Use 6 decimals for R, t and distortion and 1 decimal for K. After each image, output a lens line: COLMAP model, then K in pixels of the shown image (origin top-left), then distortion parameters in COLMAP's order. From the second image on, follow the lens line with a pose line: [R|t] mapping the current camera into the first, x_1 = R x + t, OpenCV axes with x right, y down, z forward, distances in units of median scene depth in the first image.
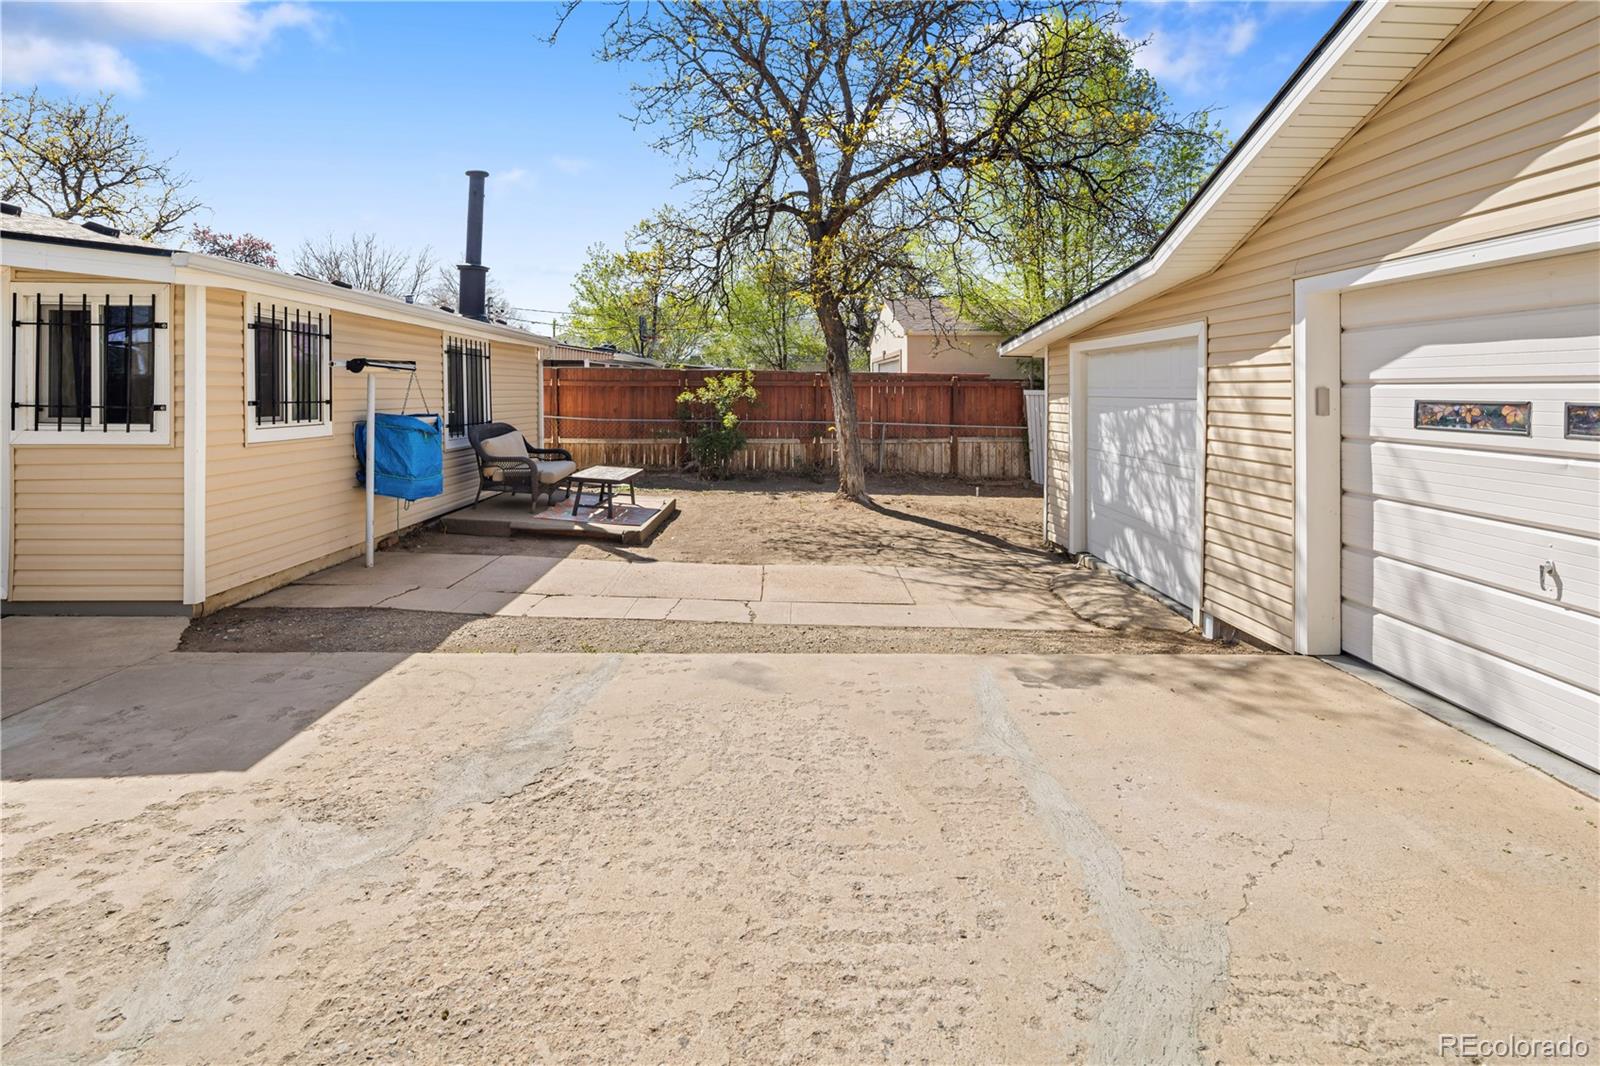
lens RADIAL K [[782.7, 0, 792.7], [0, 782.7, 406.4], [0, 0, 1]] dist [0.004670, -0.002997]
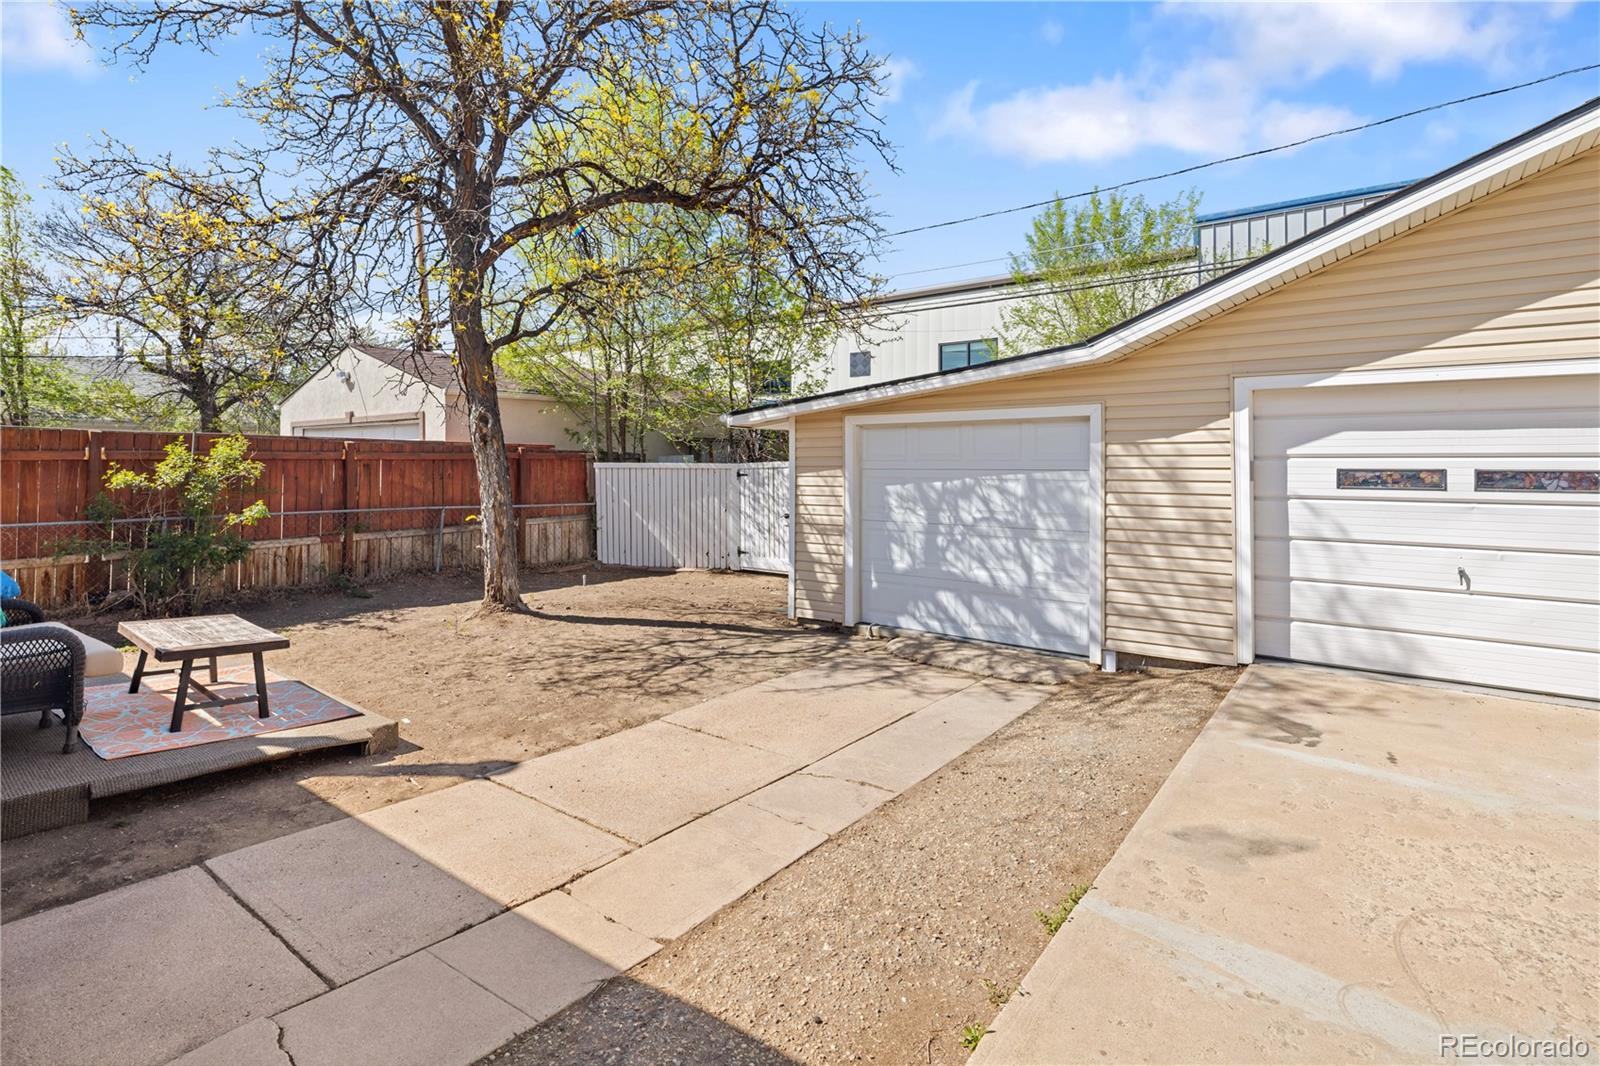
lens RADIAL K [[782.7, 0, 791.0], [0, 782.7, 478.7], [0, 0, 1]] dist [0.004670, -0.002997]
pose [[0.613329, -0.024245, 0.789455, -0.699598], [0.022054, 0.999665, 0.013566, -0.022973], [-0.789519, 0.009090, 0.613658, 0.656765]]
